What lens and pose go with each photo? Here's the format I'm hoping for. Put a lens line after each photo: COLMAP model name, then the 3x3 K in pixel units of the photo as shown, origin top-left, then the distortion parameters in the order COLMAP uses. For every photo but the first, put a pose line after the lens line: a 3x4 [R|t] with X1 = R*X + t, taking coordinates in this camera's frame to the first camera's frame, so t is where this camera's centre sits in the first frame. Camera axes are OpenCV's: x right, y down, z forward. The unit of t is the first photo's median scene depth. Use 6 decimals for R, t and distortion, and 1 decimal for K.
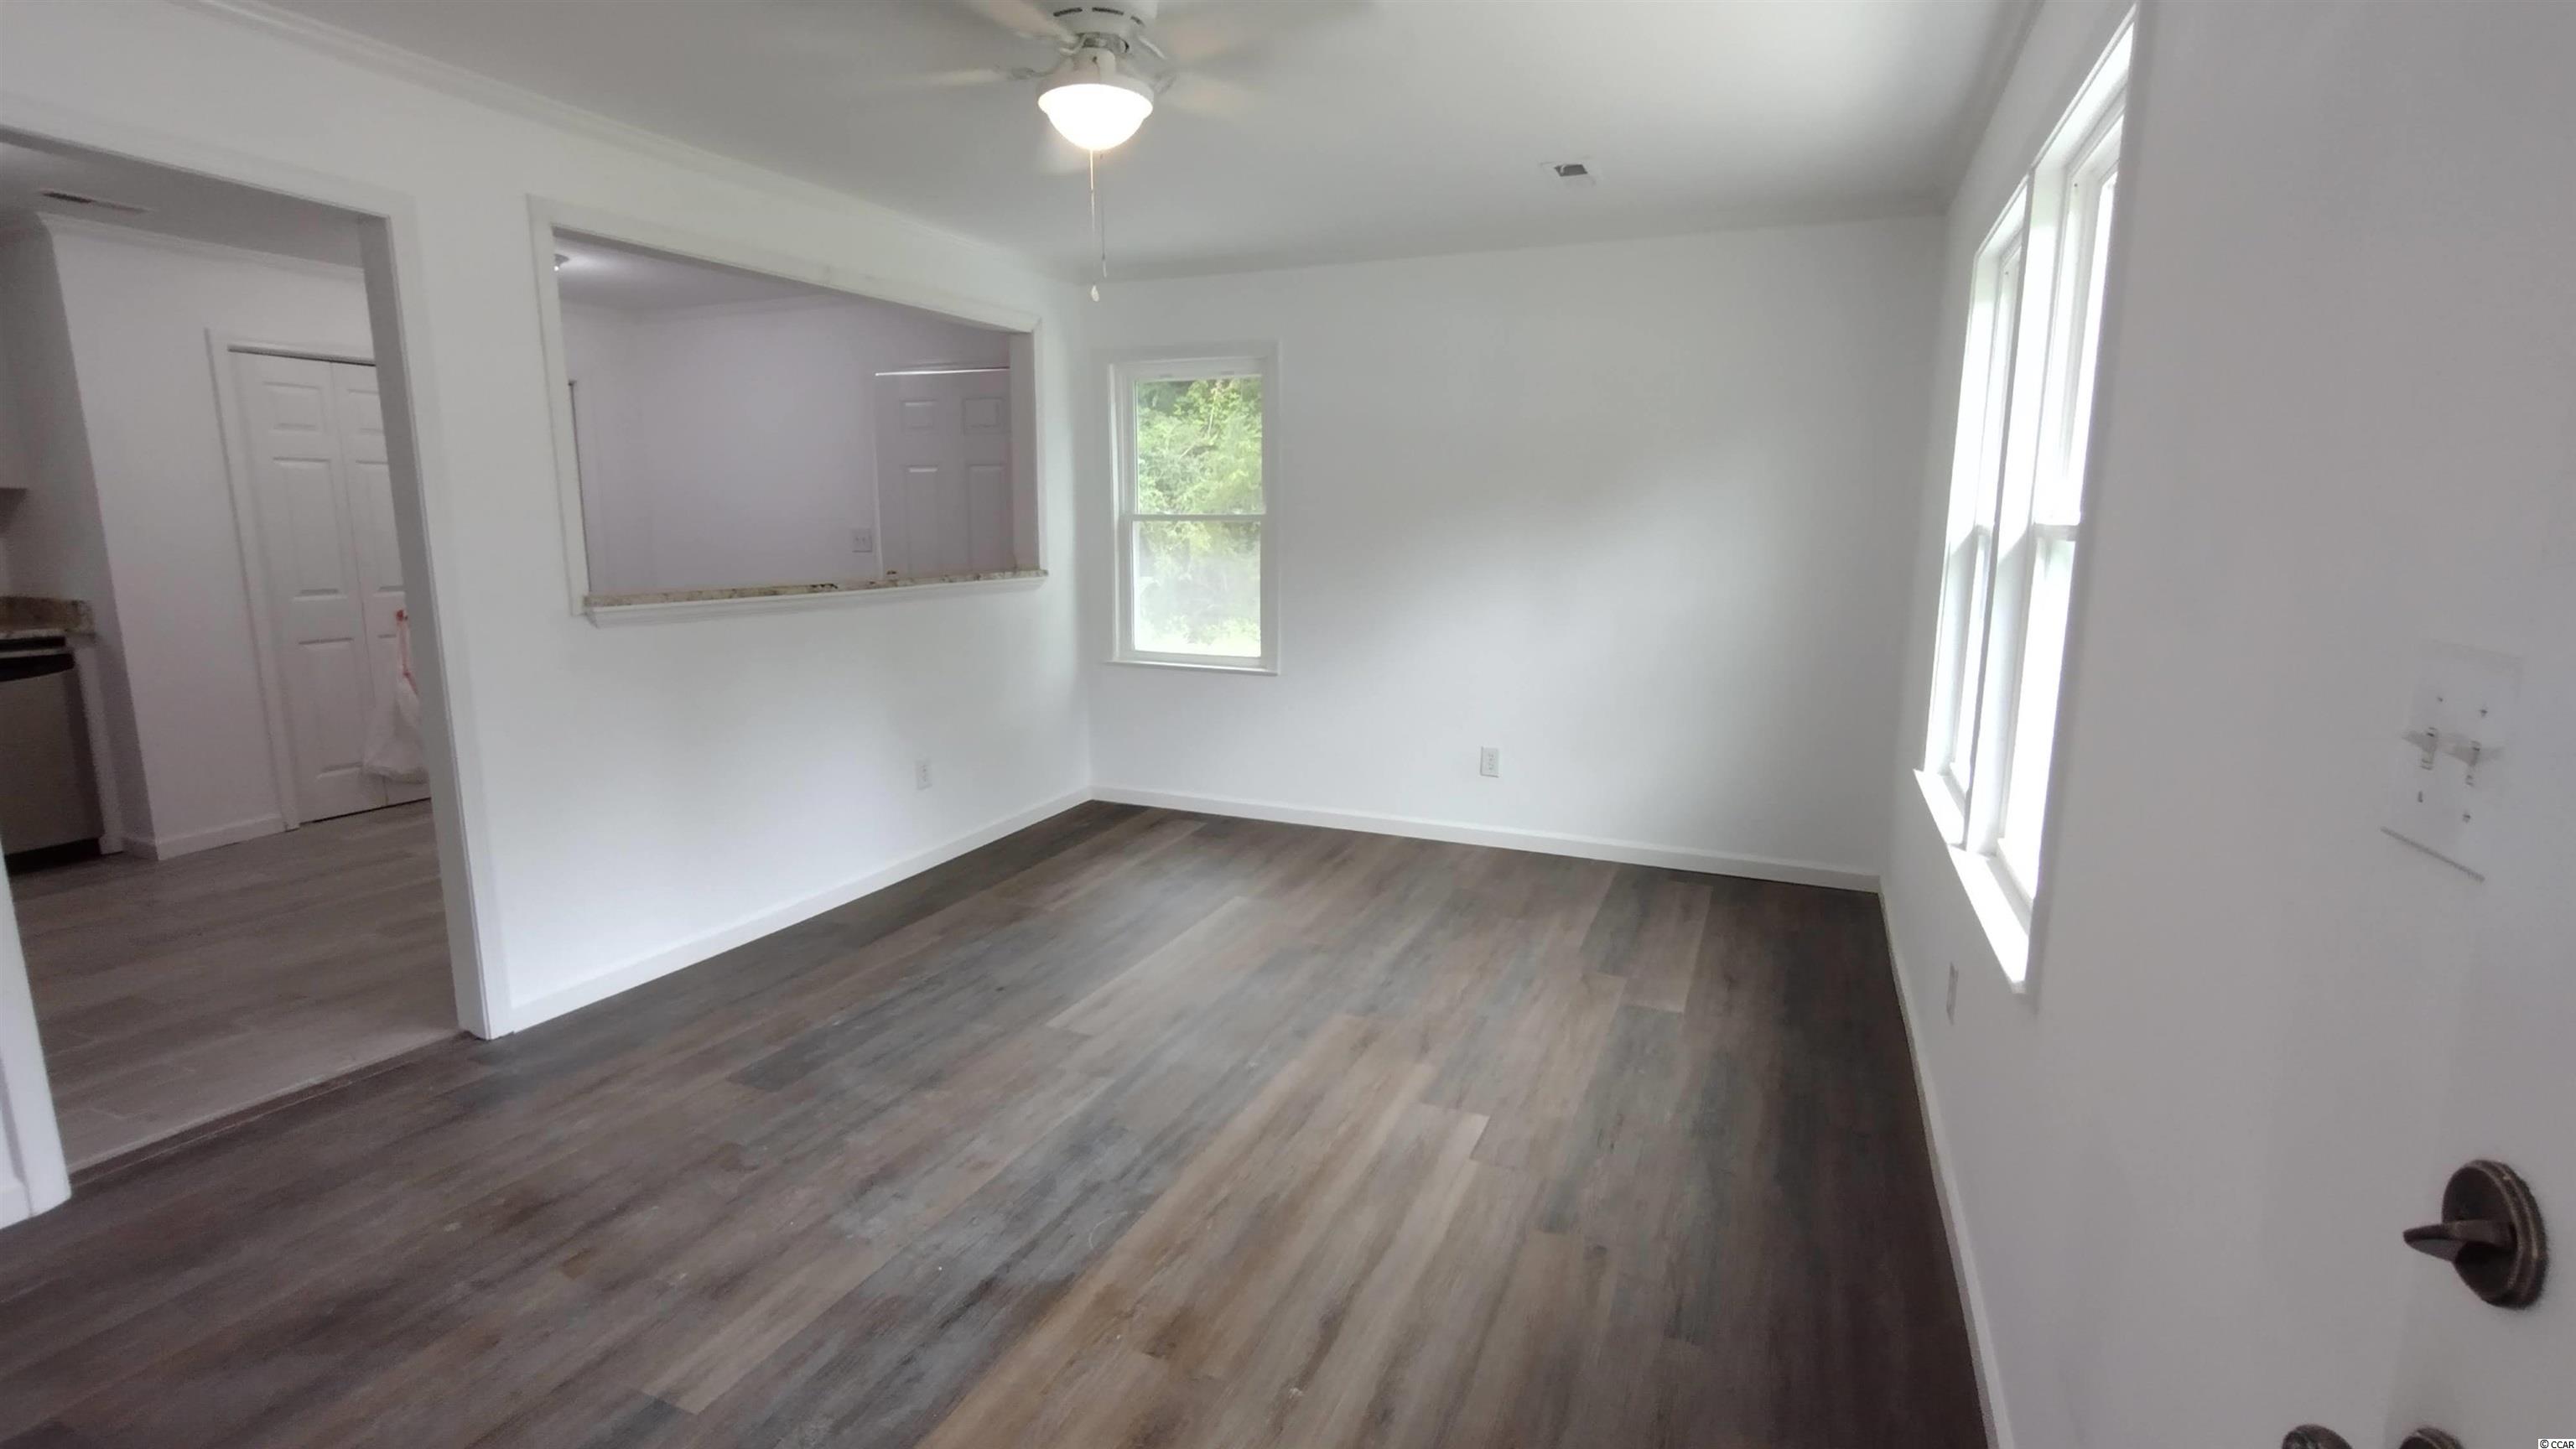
lens RADIAL K [[1193.3, 0, 1289.9], [0, 1193.3, 722.1], [0, 0, 1]] dist [-0.001207, -0.000175]
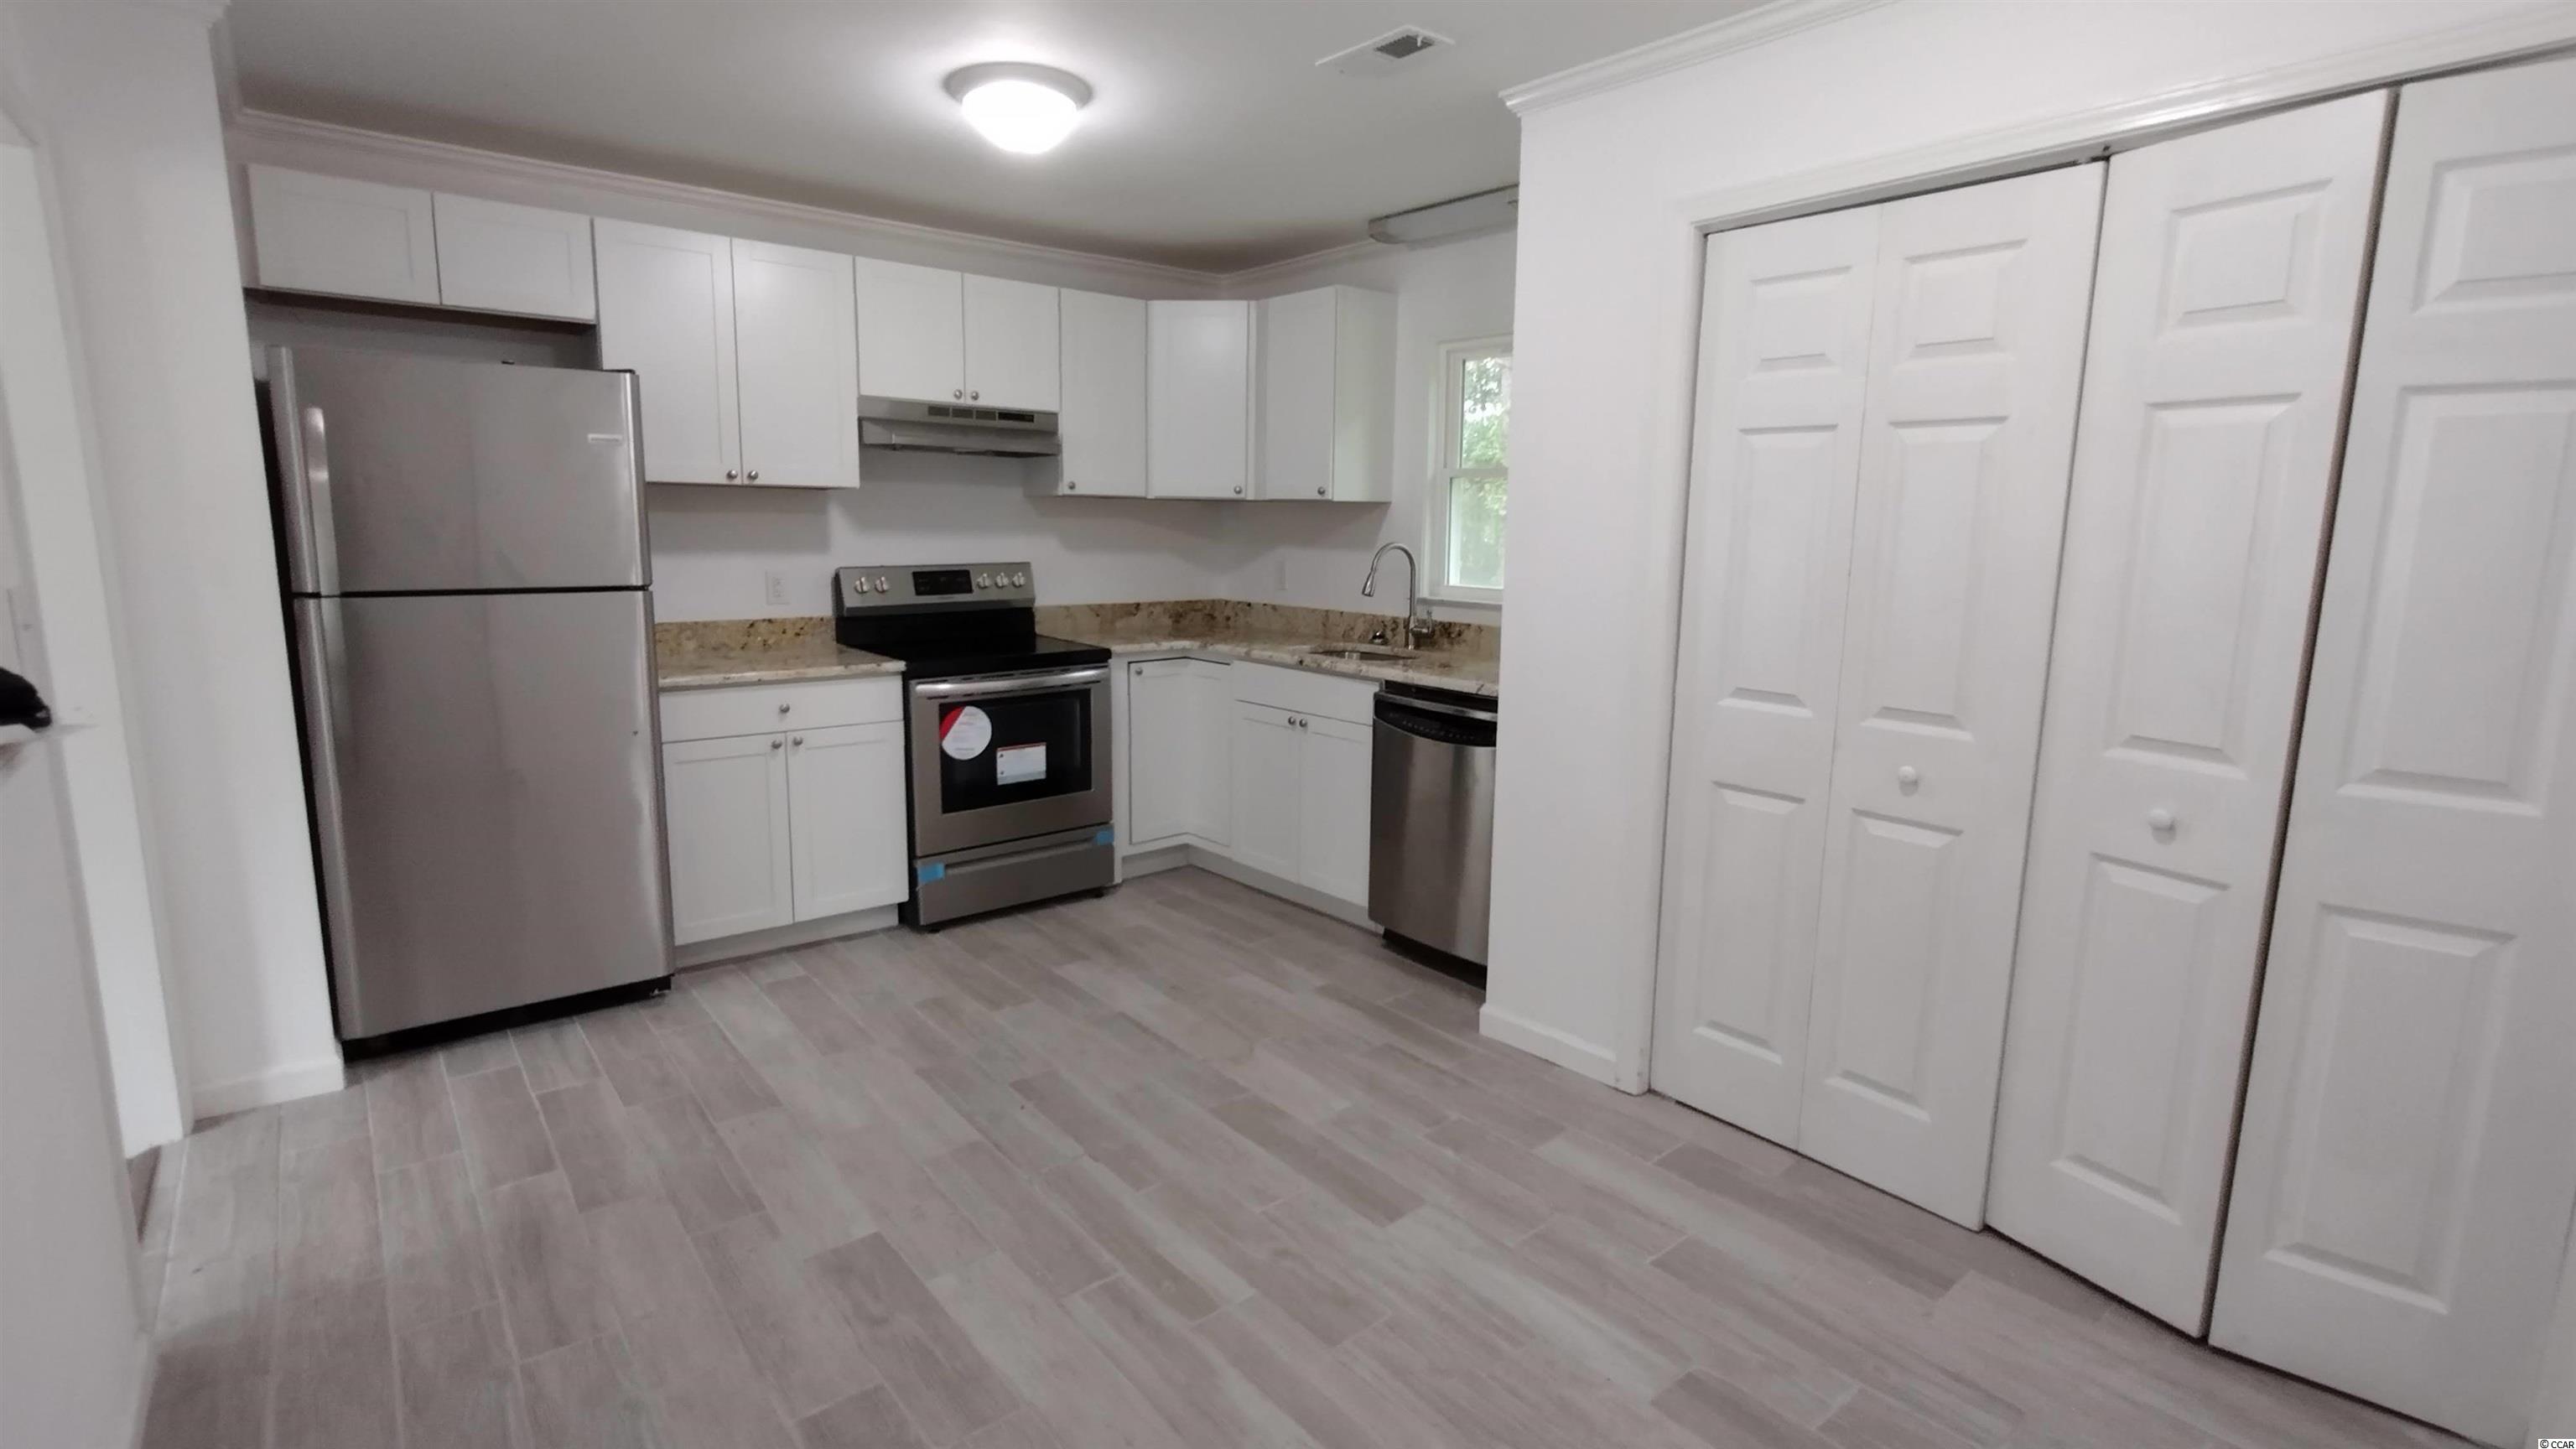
lens RADIAL K [[1193.3, 0, 1290.9], [0, 1193.3, 716.8], [0, 0, 1]] dist [-0.001207, -0.000175]
pose [[-0.449098, 0.133654, -0.883429, -0.293690], [-0.169785, 0.957967, 0.231242, -0.188459], [0.877202, 0.253843, -0.407529, 1.065517]]
